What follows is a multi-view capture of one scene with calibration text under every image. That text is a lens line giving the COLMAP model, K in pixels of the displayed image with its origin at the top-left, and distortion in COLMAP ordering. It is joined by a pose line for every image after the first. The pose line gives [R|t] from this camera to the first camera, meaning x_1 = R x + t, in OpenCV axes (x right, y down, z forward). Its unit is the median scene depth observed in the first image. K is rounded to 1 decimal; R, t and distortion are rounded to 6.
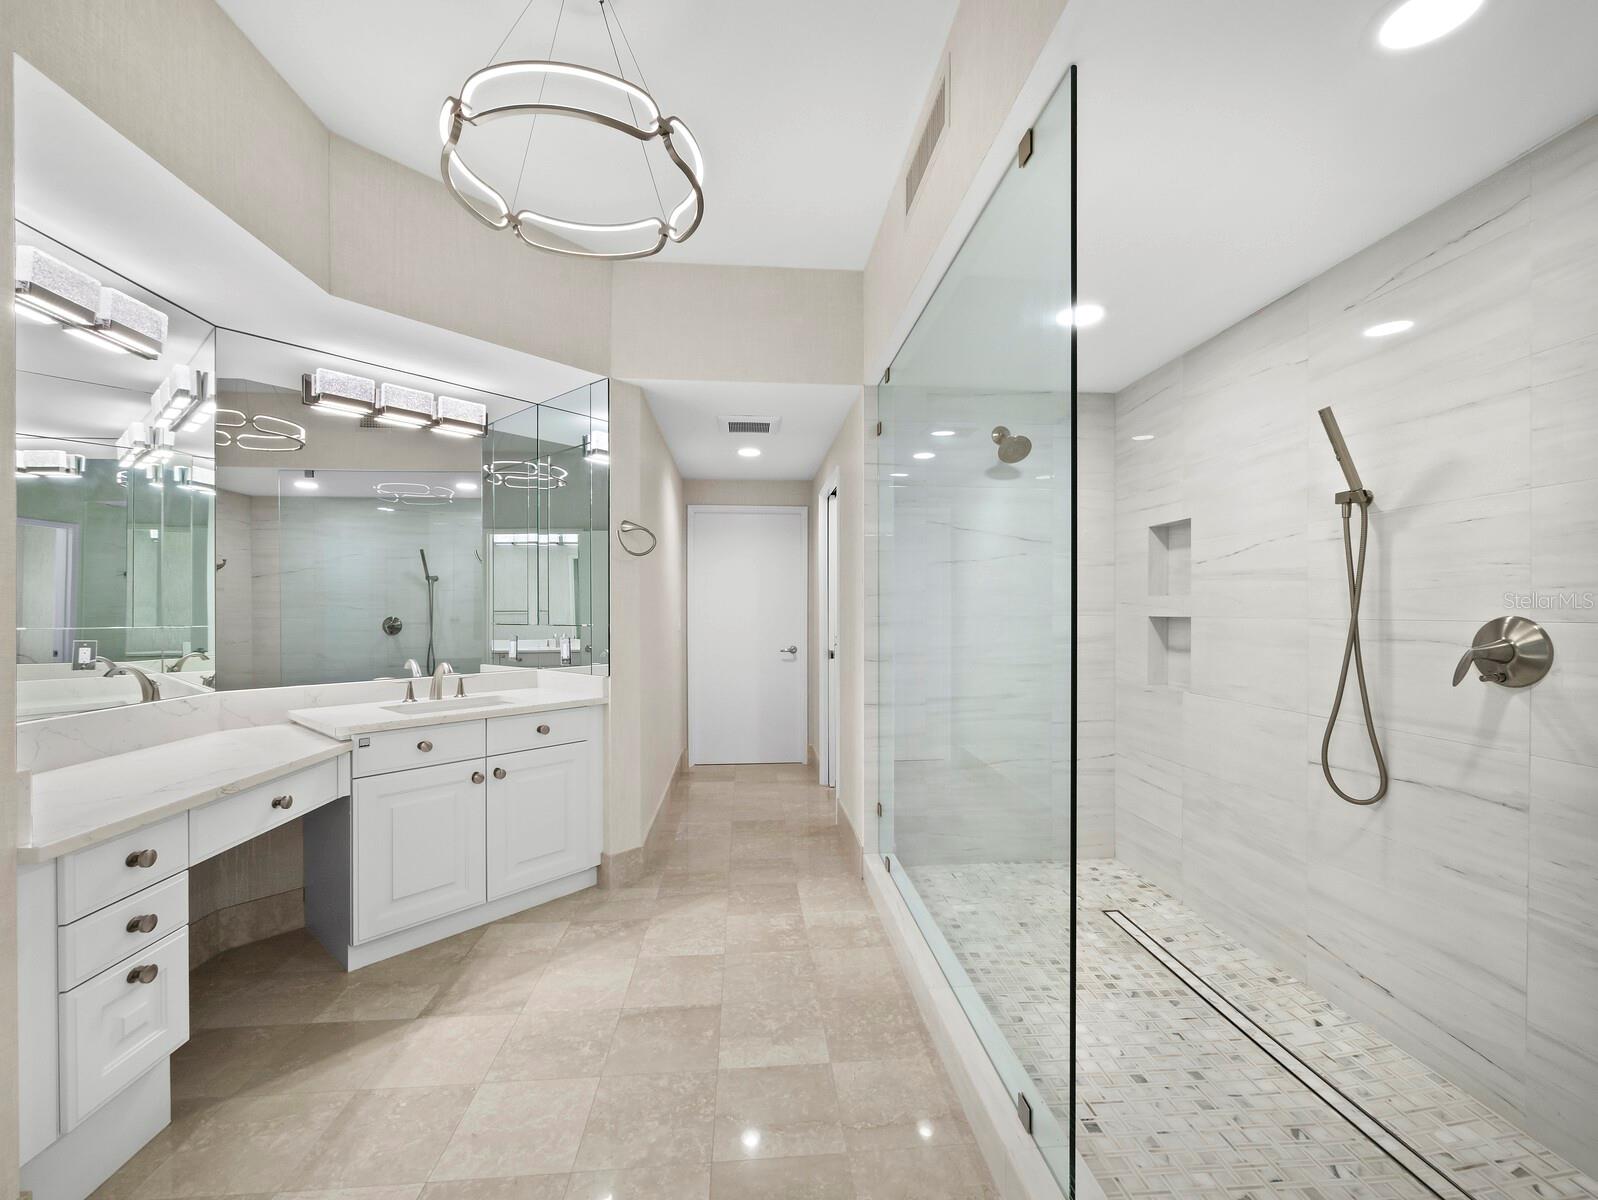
lens RADIAL K [[678.7, 0, 799.0], [0, 678.7, 600.0], [0, 0, 1]] dist [0.002920, 0.001015]
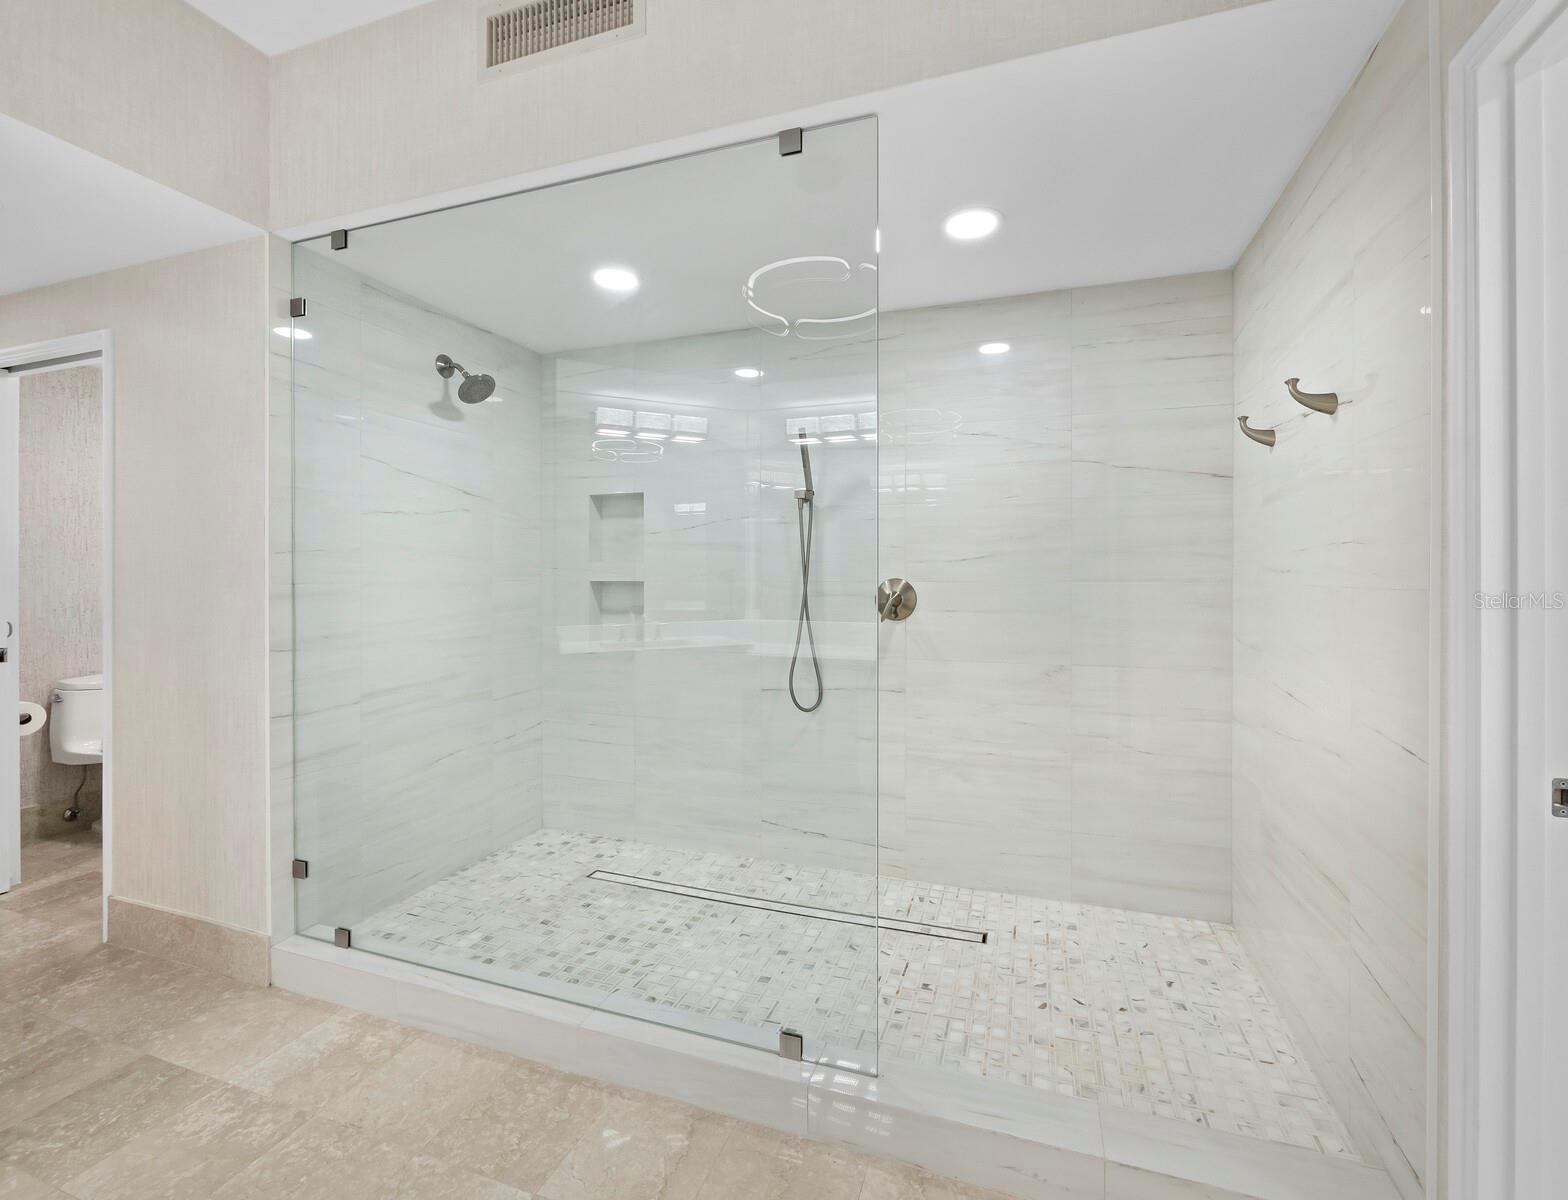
lens RADIAL K [[692.8, 0, 801.9], [0, 692.8, 568.9], [0, 0, 1]] dist [-0.003941, 0.004807]
pose [[0.403506, 0.011595, 0.914904, -0.436305], [-0.014290, 0.999878, -0.006369, 0.009771], [-0.914865, -0.010504, 0.403622, 0.370286]]
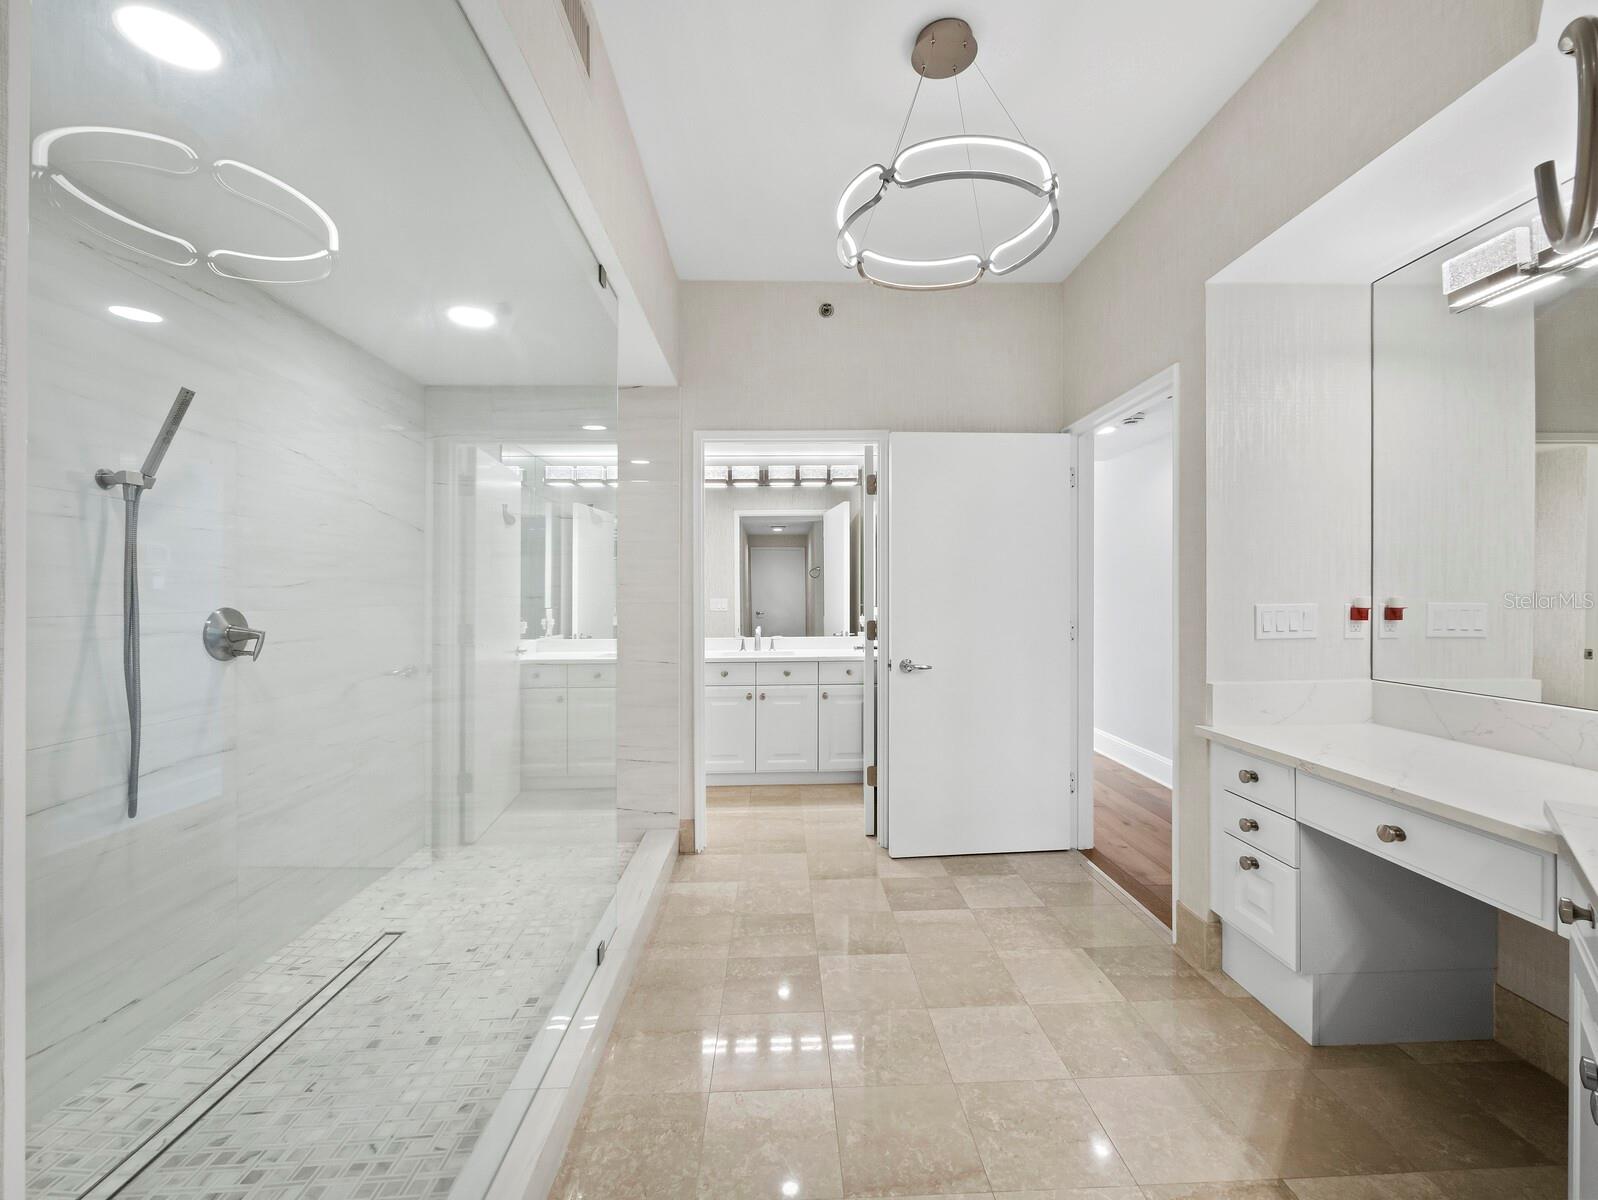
lens RADIAL K [[678.7, 0, 799.0], [0, 678.7, 600.0], [0, 0, 1]] dist [0.002920, 0.001015]
pose [[-0.998474, 0.013119, 0.053646, -0.108803], [0.012727, 0.999890, -0.007644, 0.022455], [-0.053741, -0.006950, -0.998531, 1.586272]]
